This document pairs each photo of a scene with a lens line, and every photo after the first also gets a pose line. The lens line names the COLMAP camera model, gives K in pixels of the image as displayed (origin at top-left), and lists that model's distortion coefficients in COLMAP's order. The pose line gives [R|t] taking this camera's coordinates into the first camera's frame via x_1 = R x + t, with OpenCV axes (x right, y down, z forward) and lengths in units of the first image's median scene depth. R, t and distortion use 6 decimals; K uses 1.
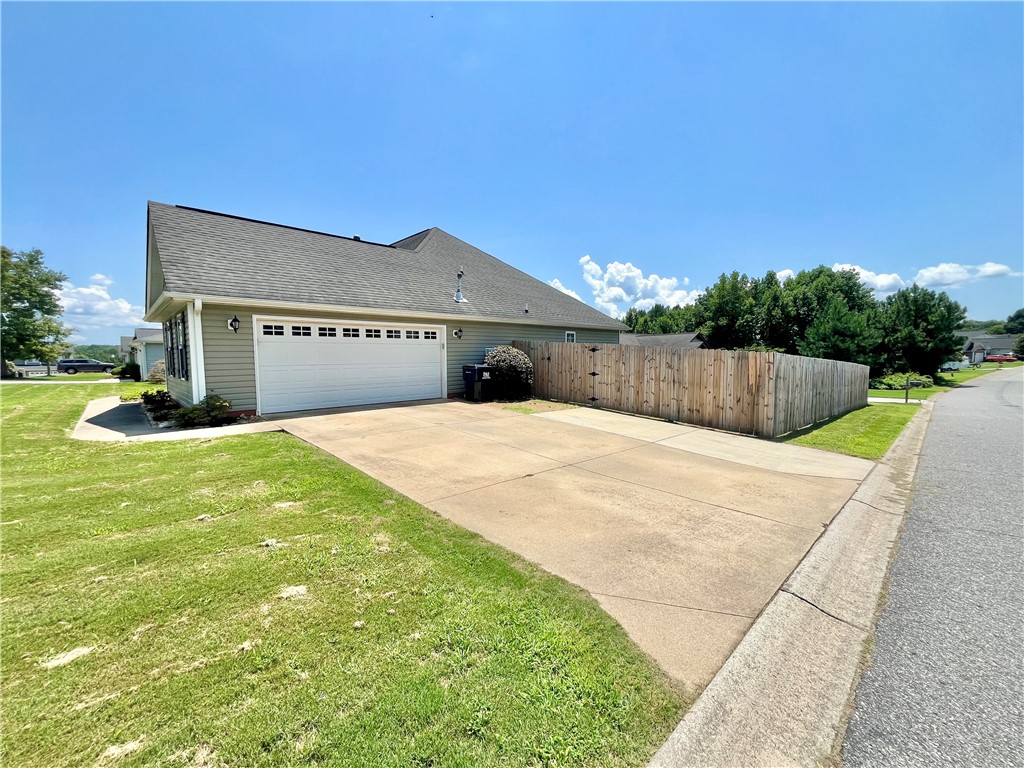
lens RADIAL K [[412.5, 0, 512.0], [0, 412.5, 384.4], [0, 0, 1]] dist [0.000607, 0.000006]
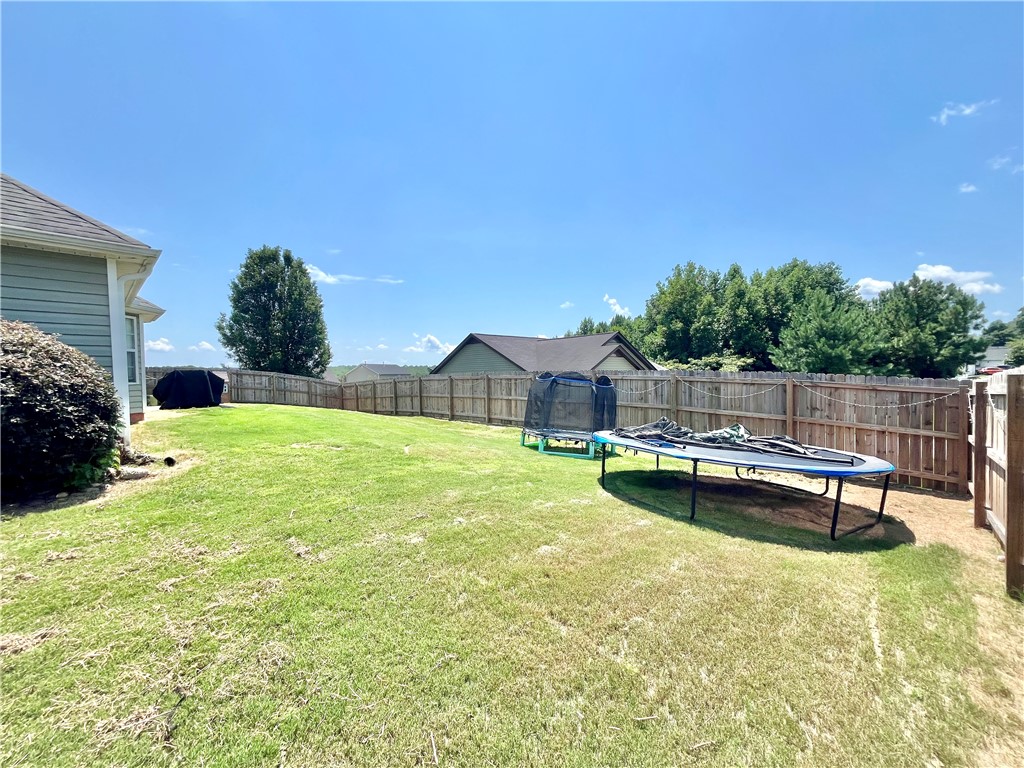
lens RADIAL K [[412.5, 0, 515.1], [0, 412.5, 384.9], [0, 0, 1]] dist [0.000607, 0.000006]
pose [[0.998868, -0.009019, 0.046710, 0.185562], [0.011049, 0.998997, -0.043403, -0.011470], [-0.046271, 0.043870, 0.997965, 0.265307]]
